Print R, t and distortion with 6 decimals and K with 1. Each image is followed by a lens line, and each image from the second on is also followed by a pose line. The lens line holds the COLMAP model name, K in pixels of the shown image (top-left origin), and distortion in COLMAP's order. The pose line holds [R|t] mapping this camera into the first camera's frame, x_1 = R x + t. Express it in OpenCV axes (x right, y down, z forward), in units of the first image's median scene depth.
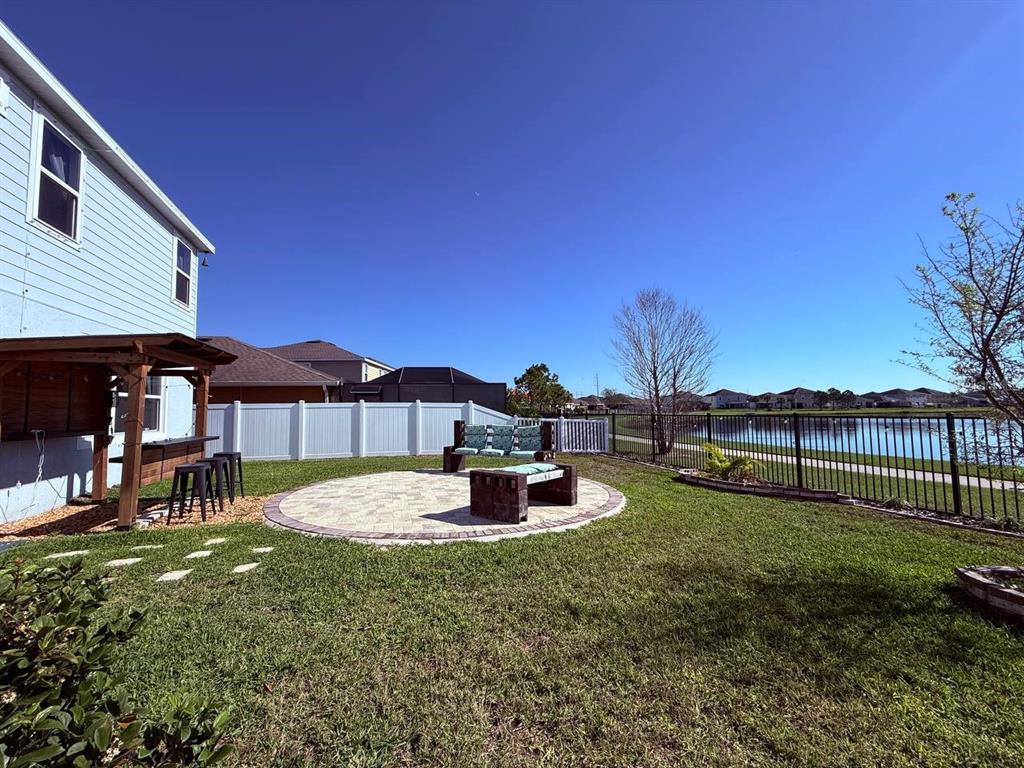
lens RADIAL K [[410.3, 0, 506.4], [0, 410.3, 382.9], [0, 0, 1]] dist [-0.000489, 0.000723]
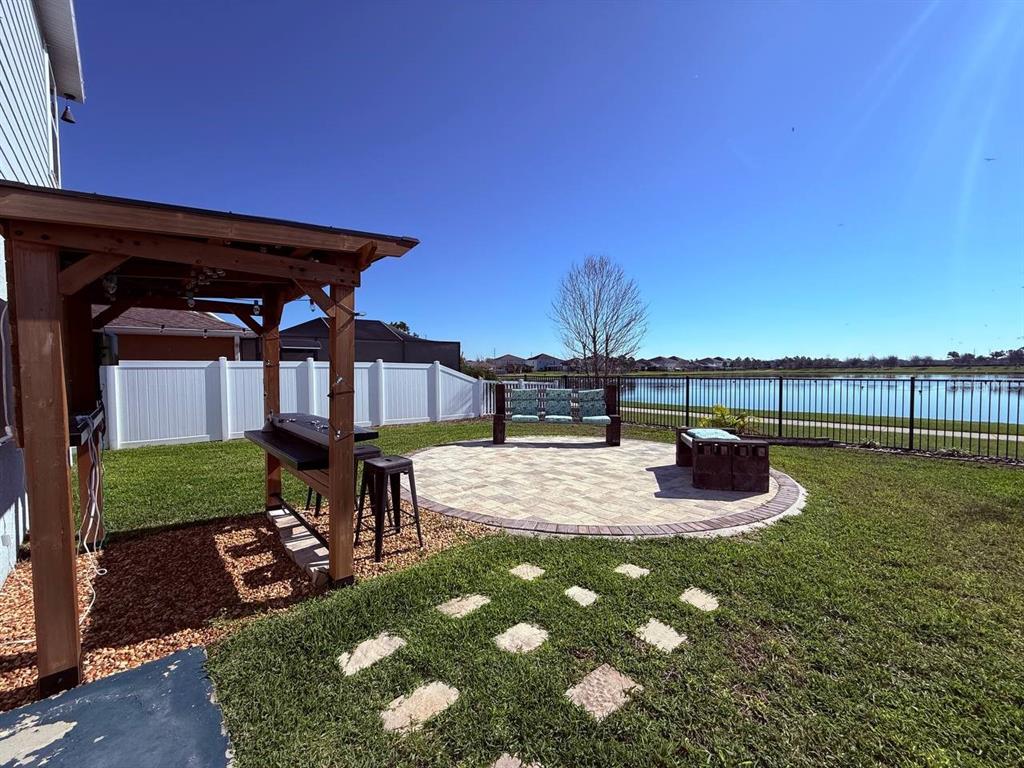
lens RADIAL K [[410.3, 0, 509.1], [0, 410.3, 382.9], [0, 0, 1]] dist [-0.000489, 0.000723]
pose [[0.907289, -0.005553, 0.420470, -0.316912], [-0.034065, 0.995656, 0.086655, 0.008324], [-0.419125, -0.092945, 0.903159, 0.138612]]
